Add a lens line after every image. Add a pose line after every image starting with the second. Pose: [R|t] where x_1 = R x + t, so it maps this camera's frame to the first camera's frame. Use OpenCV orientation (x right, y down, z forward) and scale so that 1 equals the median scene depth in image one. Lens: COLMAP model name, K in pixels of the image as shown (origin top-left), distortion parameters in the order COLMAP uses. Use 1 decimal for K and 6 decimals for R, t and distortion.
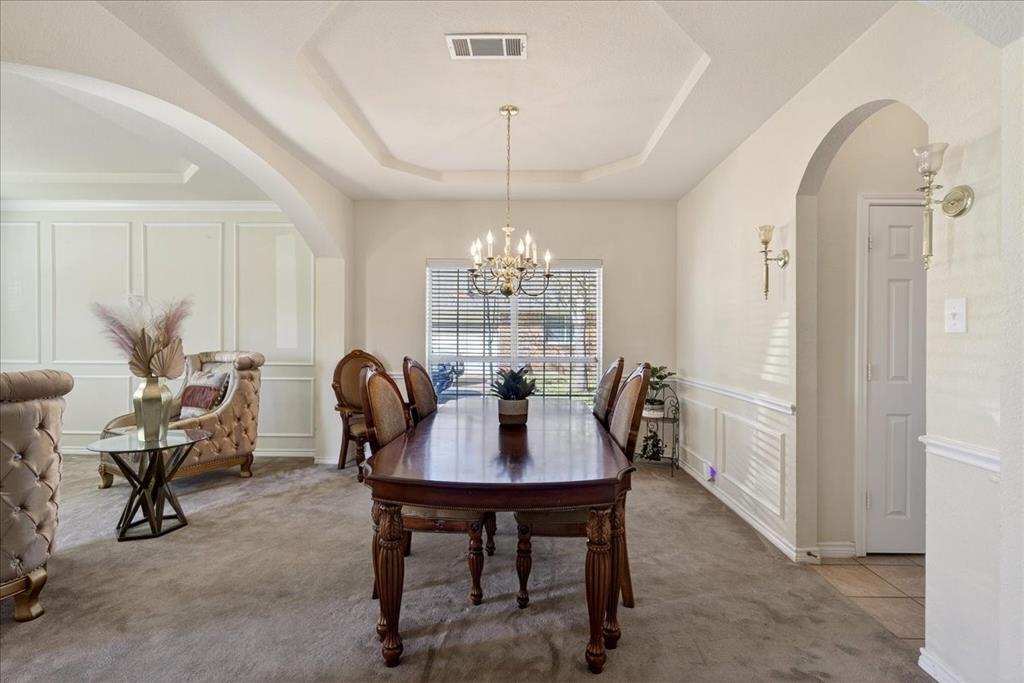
lens RADIAL K [[466.7, 0, 516.3], [0, 466.7, 340.1], [0, 0, 1]] dist [-0.004697, 0.000988]
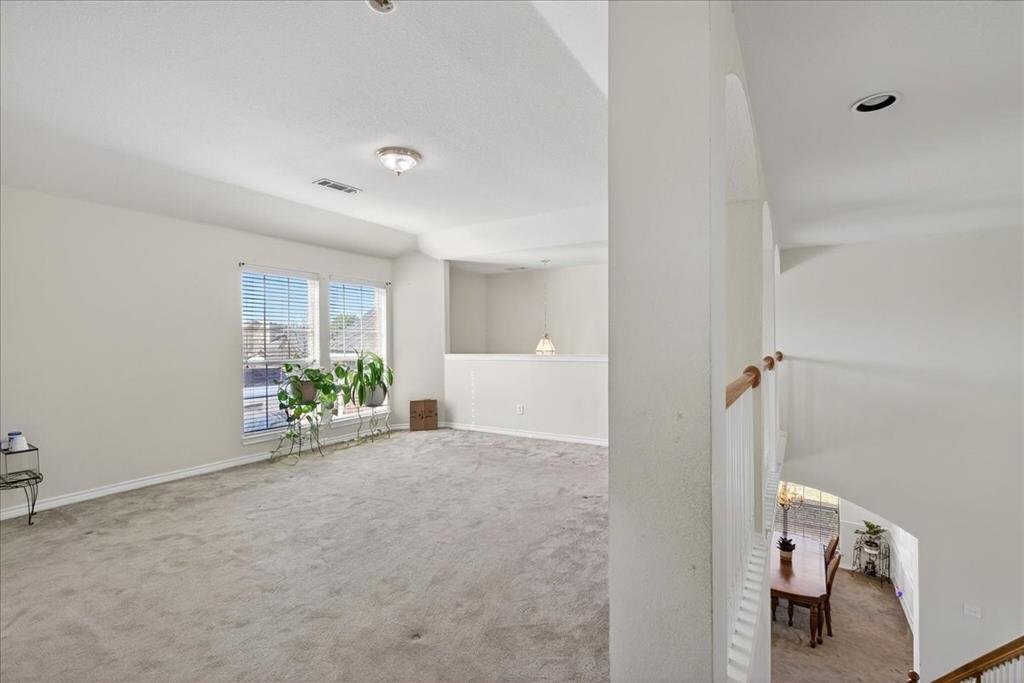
lens RADIAL K [[466.7, 0, 512.7], [0, 466.7, 338.9], [0, 0, 1]] dist [-0.004697, 0.000988]
pose [[0.862964, -0.006248, -0.505228, -0.002998], [-0.000811, 0.999905, -0.013752, -1.040931], [0.505266, 0.012277, 0.862877, -2.116546]]
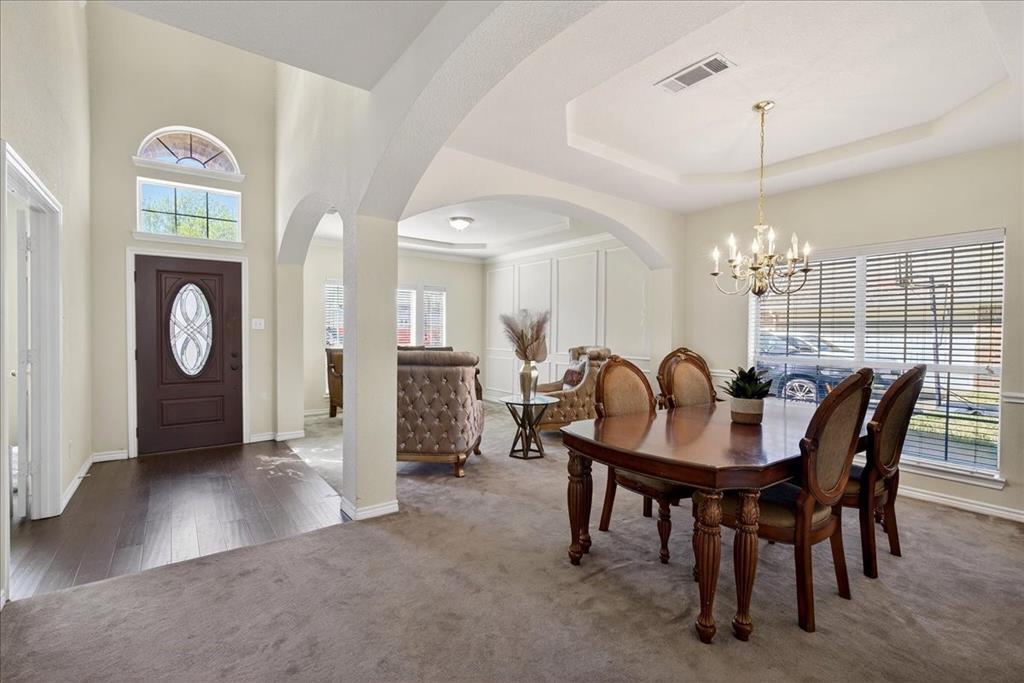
lens RADIAL K [[466.7, 0, 507.4], [0, 466.7, 339.8], [0, 0, 1]] dist [-0.004697, 0.000988]
pose [[0.599173, 0.012404, -0.800524, 0.477012], [-0.014337, 0.999886, 0.004762, 0.003902], [0.800491, 0.008624, 0.599282, -0.019262]]
